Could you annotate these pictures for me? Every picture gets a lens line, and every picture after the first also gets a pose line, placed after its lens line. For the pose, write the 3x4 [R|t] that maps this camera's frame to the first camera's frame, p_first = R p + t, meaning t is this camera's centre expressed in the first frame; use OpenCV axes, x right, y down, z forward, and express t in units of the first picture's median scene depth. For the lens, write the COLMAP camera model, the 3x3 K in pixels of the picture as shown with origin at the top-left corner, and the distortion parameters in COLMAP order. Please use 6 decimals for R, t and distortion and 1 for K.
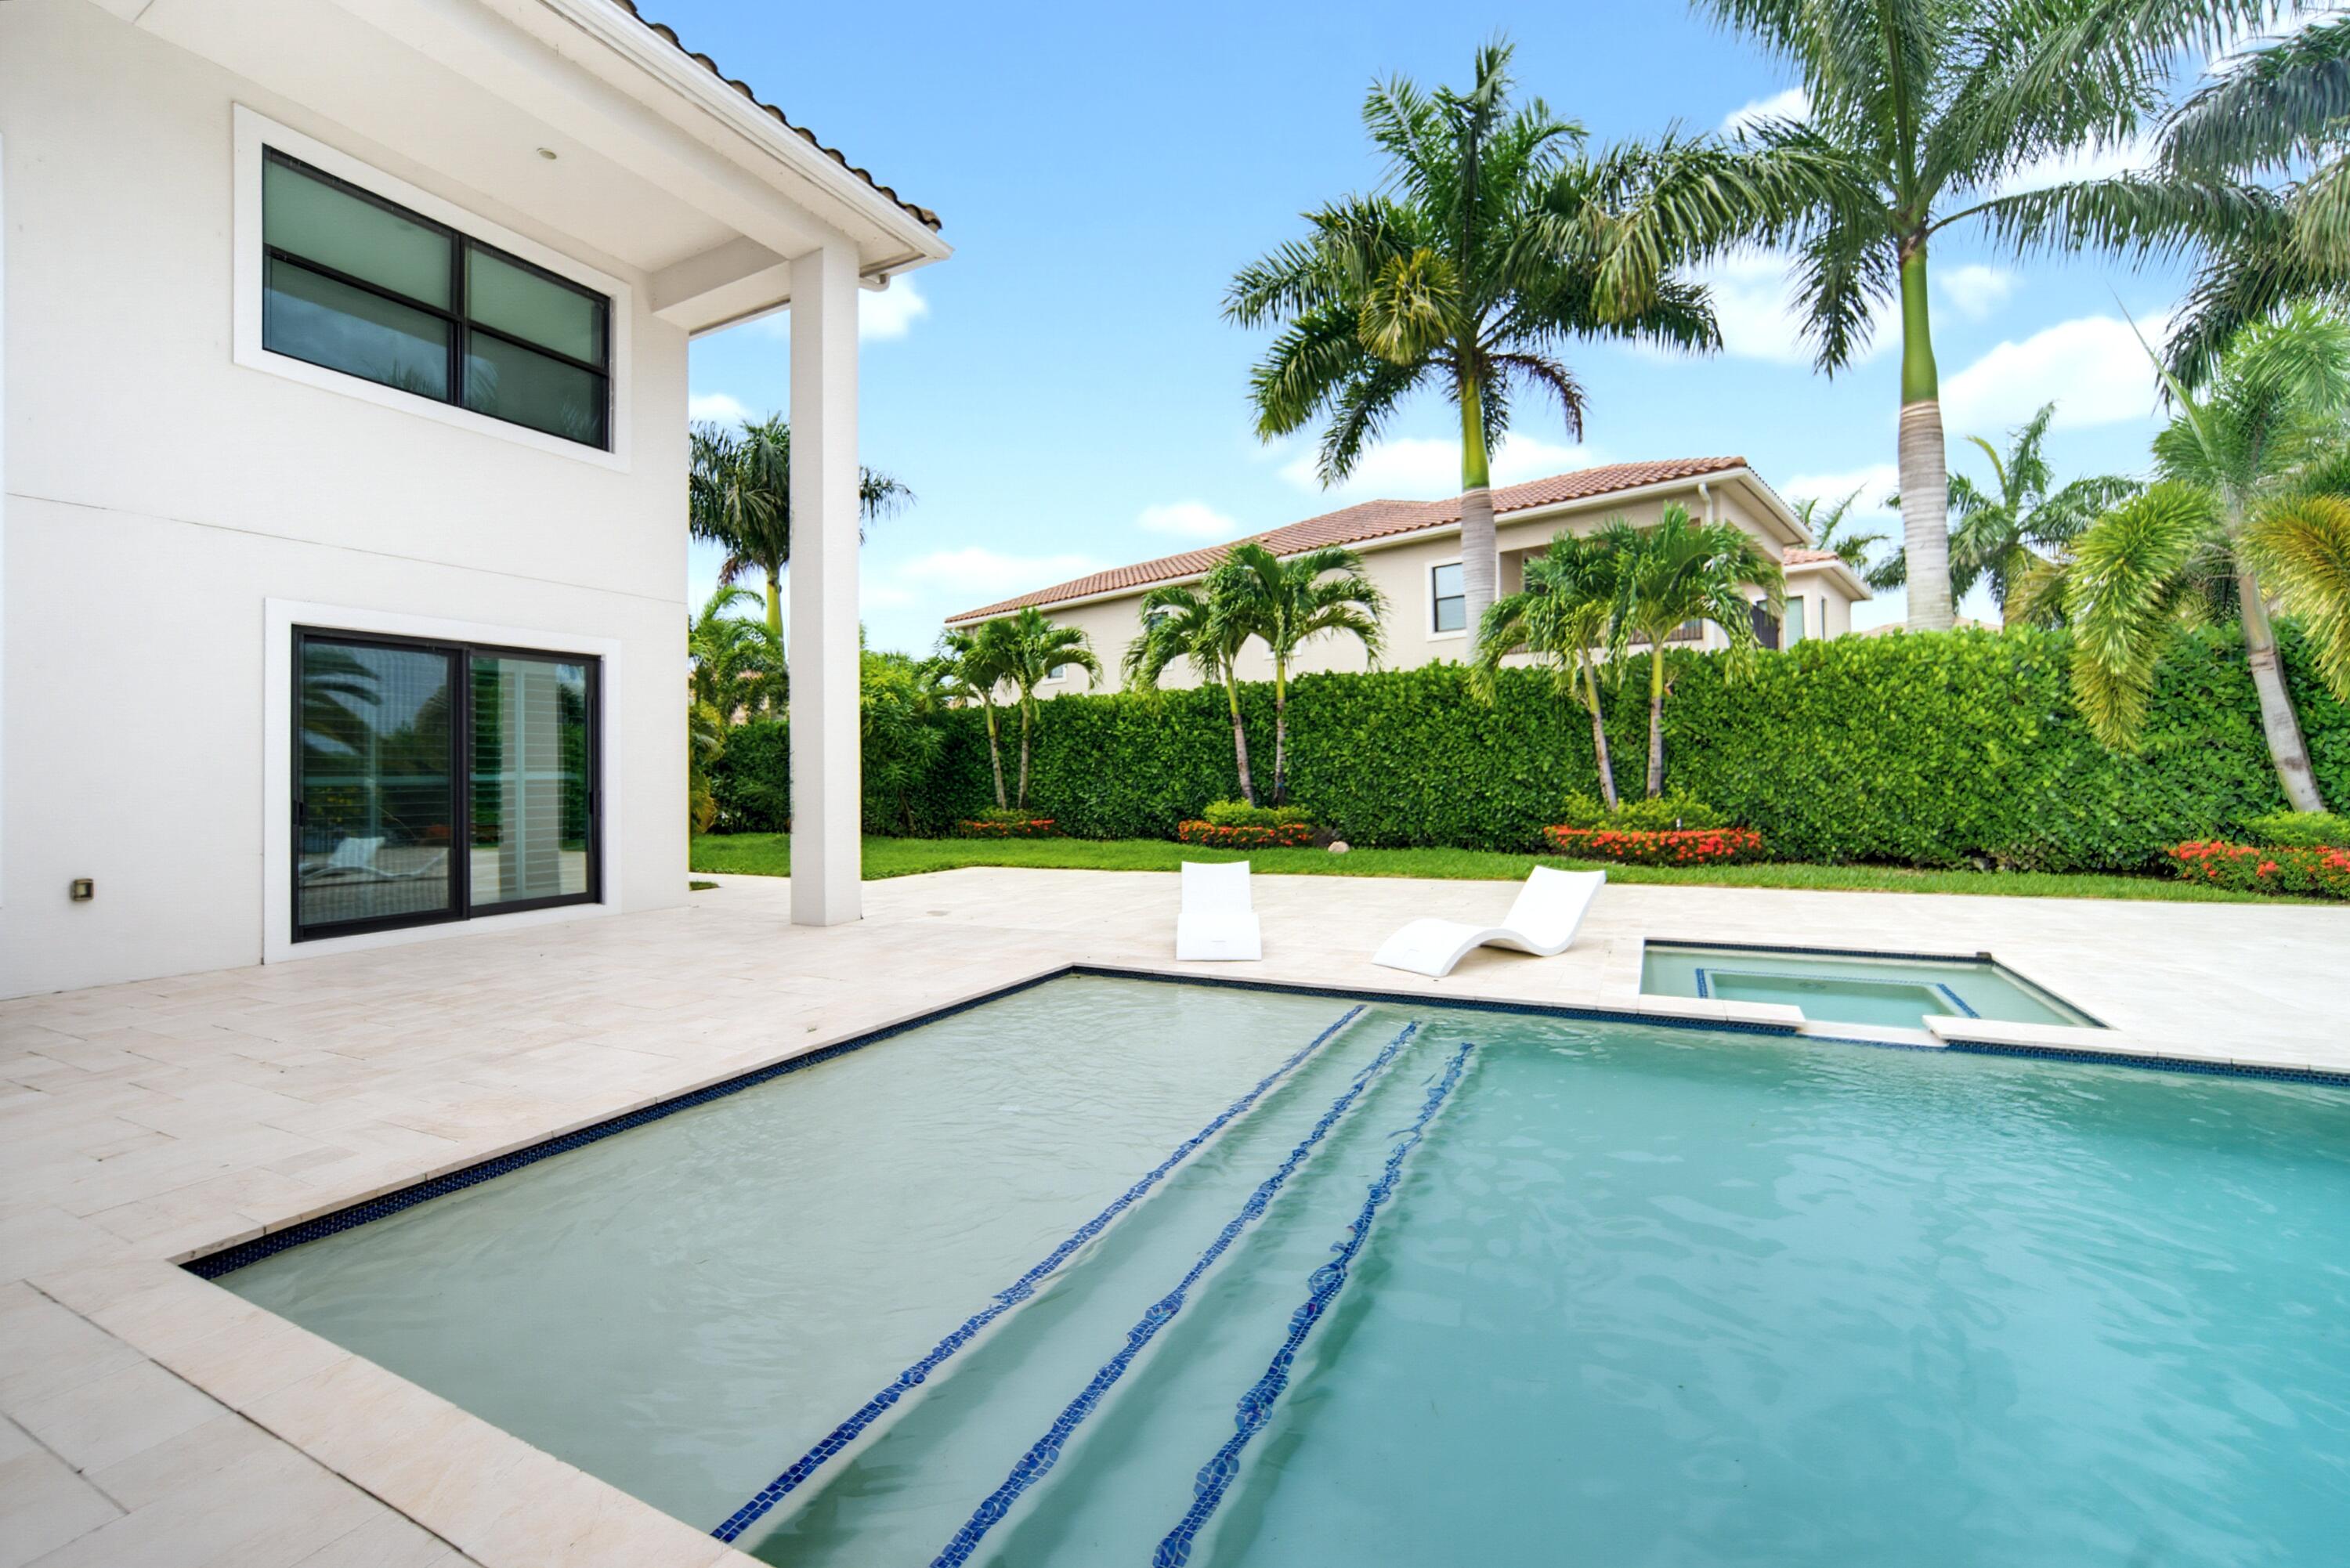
lens RADIAL K [[987.0, 0, 1189.8], [0, 987.0, 749.7], [0, 0, 1]] dist [-0.001023, 0.000019]
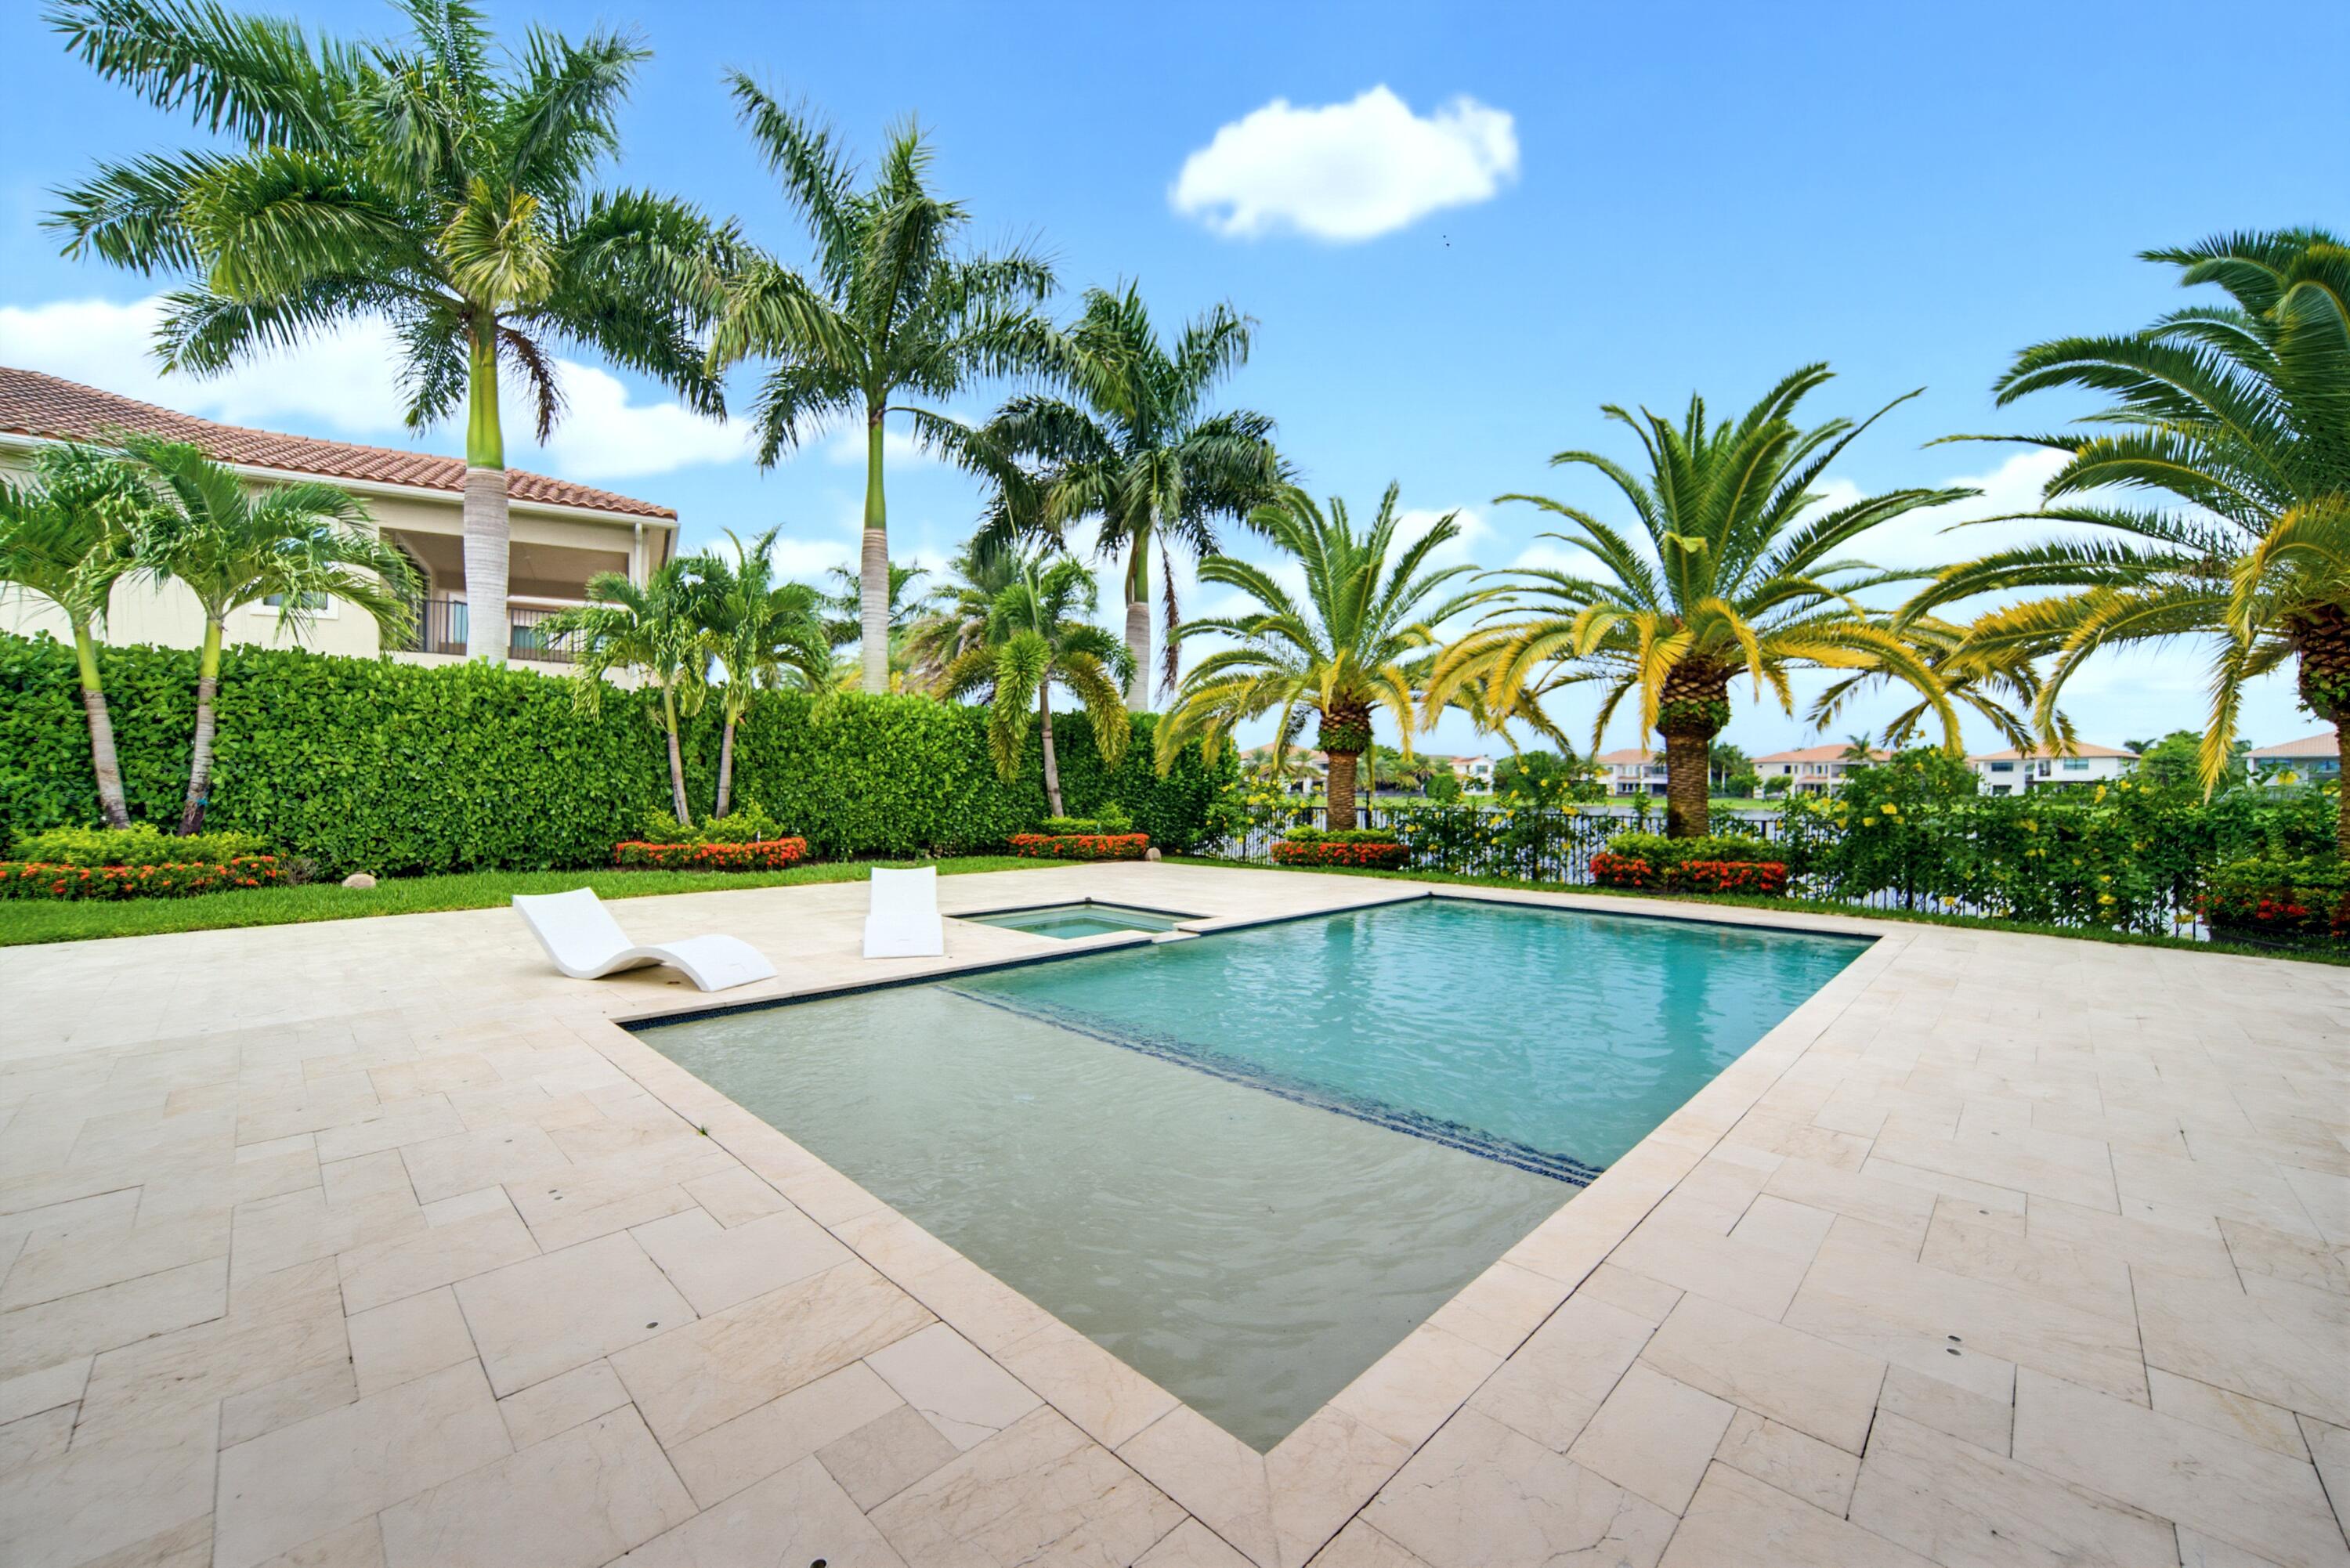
lens RADIAL K [[918.1, 0, 1175.0], [0, 918.1, 784.0], [0, 0, 1]] dist [-0.000958, -0.000054]
pose [[0.328056, 0.021176, 0.944421, -0.299270], [-0.032355, 0.999414, -0.011170, 0.008638], [-0.944104, -0.026892, 0.328549, 0.146602]]
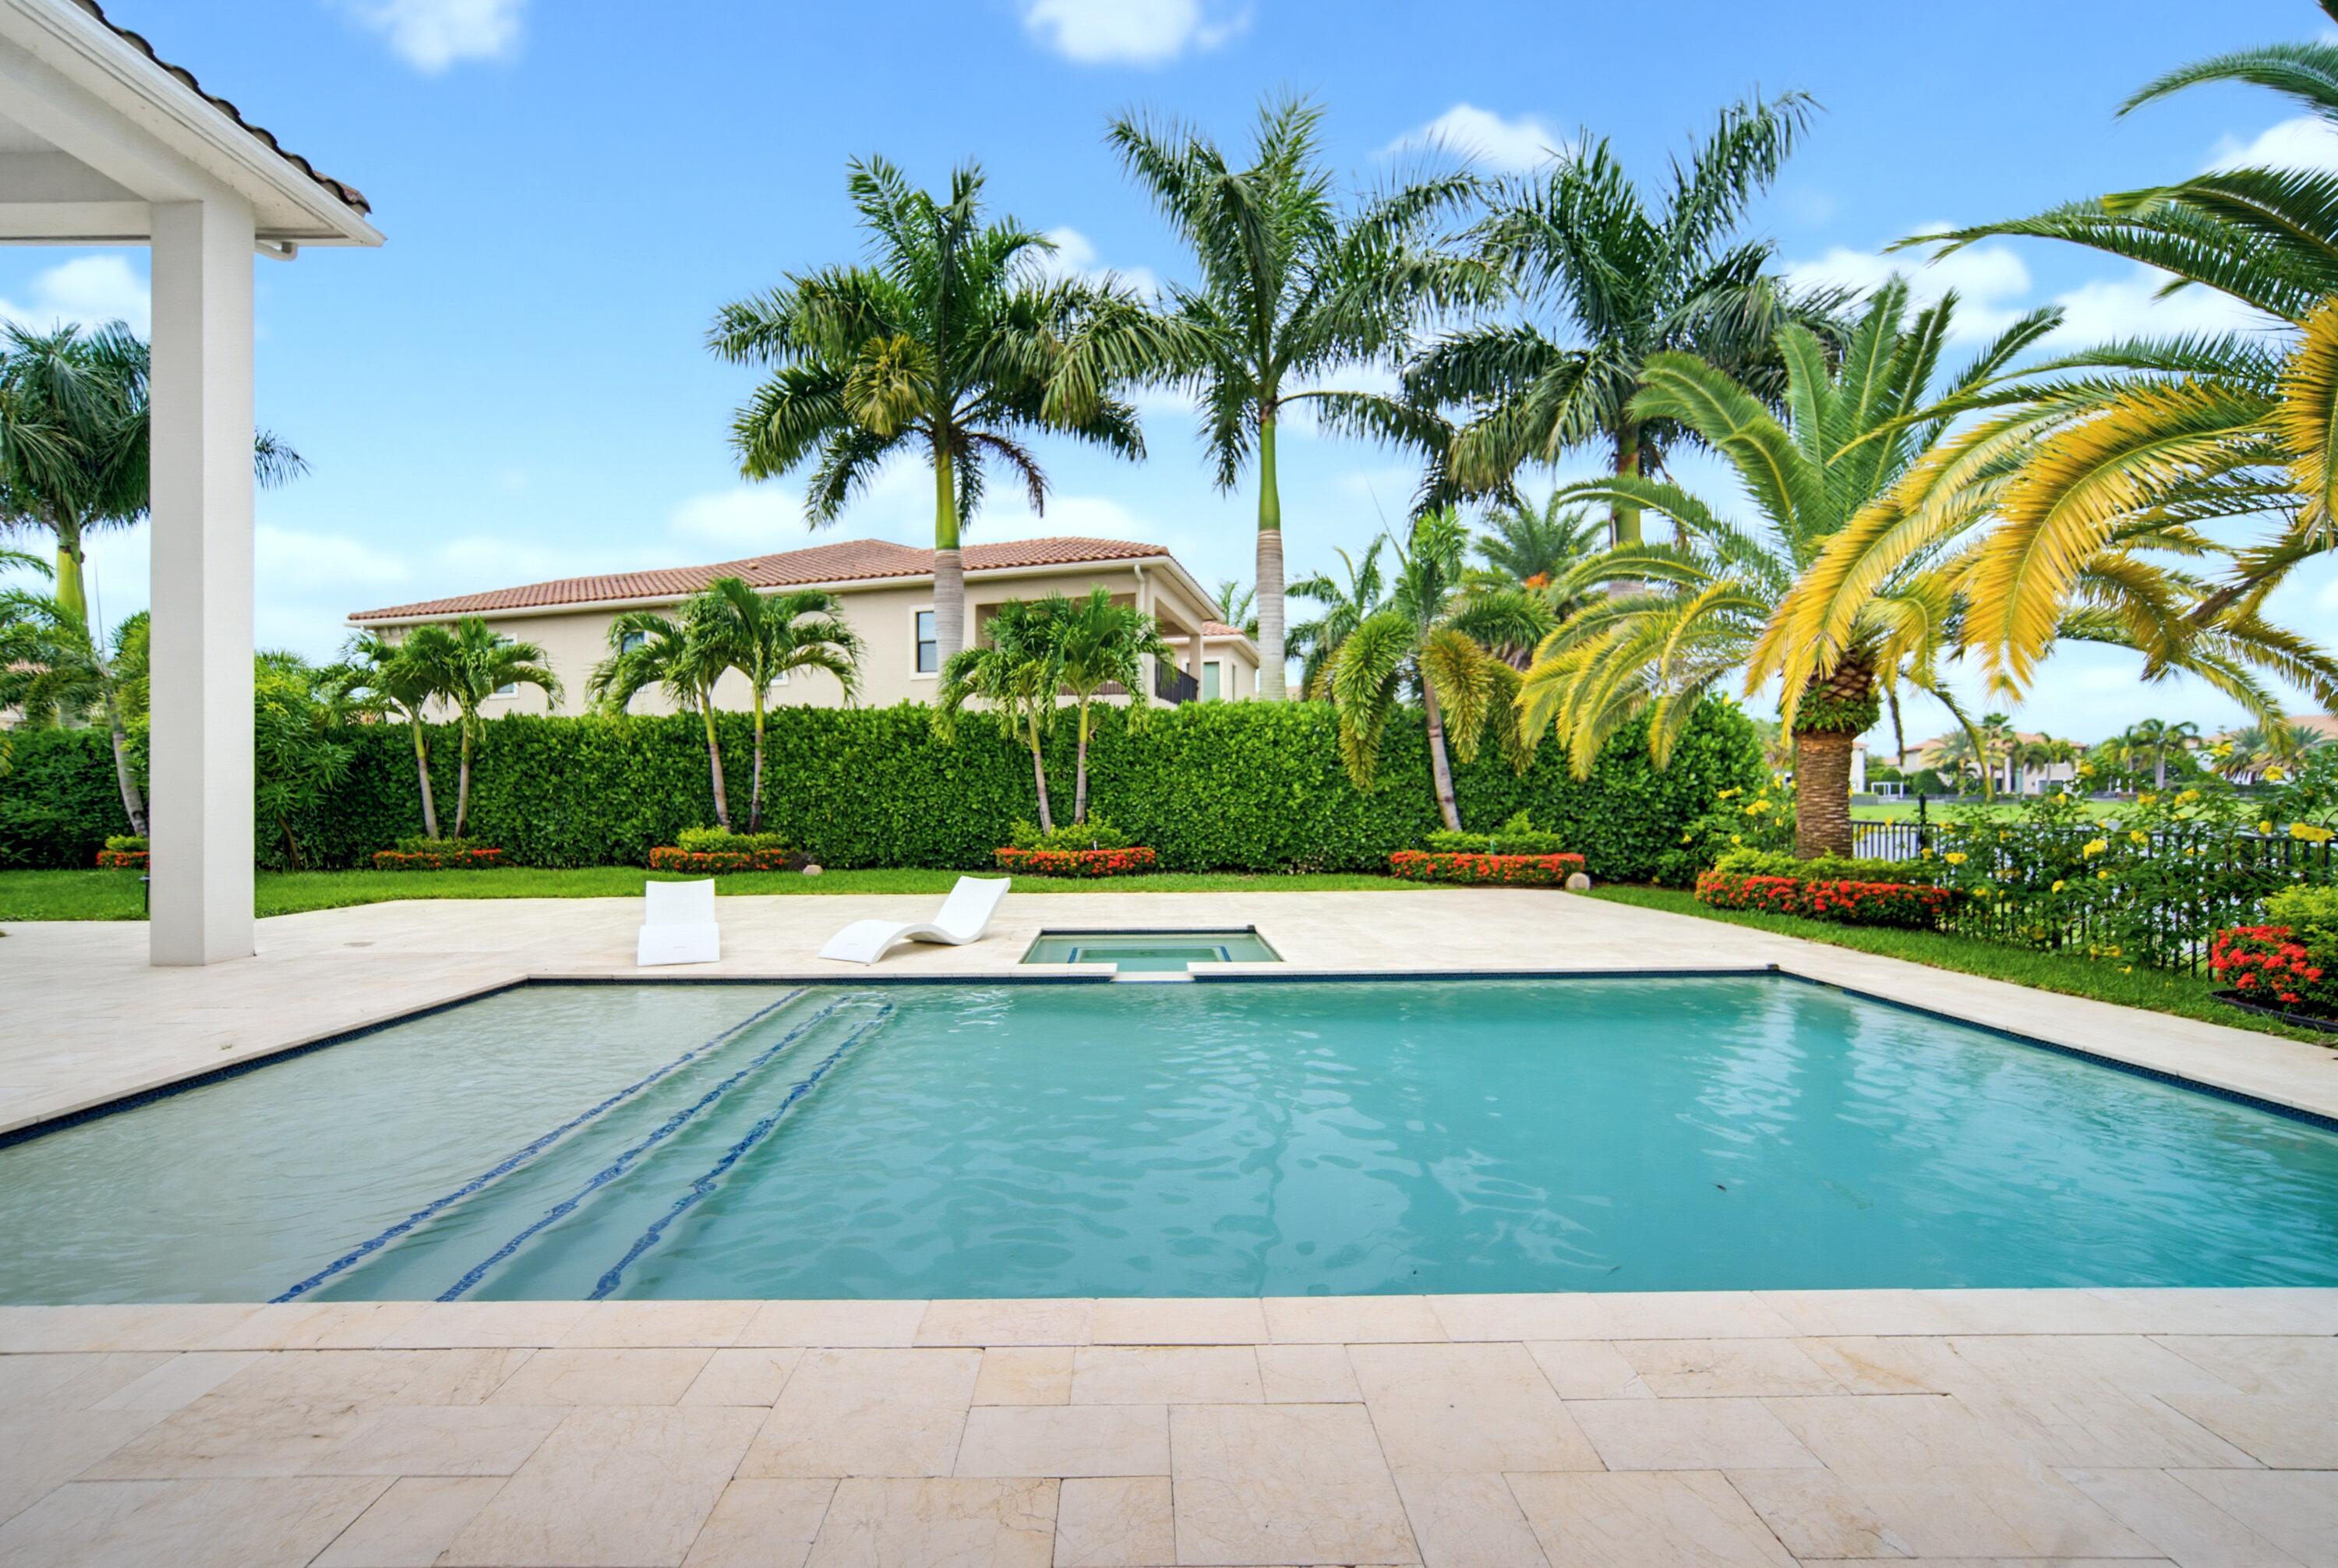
lens RADIAL K [[967.6, 0, 1135.1], [0, 967.6, 791.5], [0, 0, 1]] dist [-0.015126, 0.010589]
pose [[0.901094, 0.013601, 0.433411, 0.008498], [-0.018448, 0.999805, 0.006980, -0.000923], [-0.433232, -0.014285, 0.901169, -0.098514]]
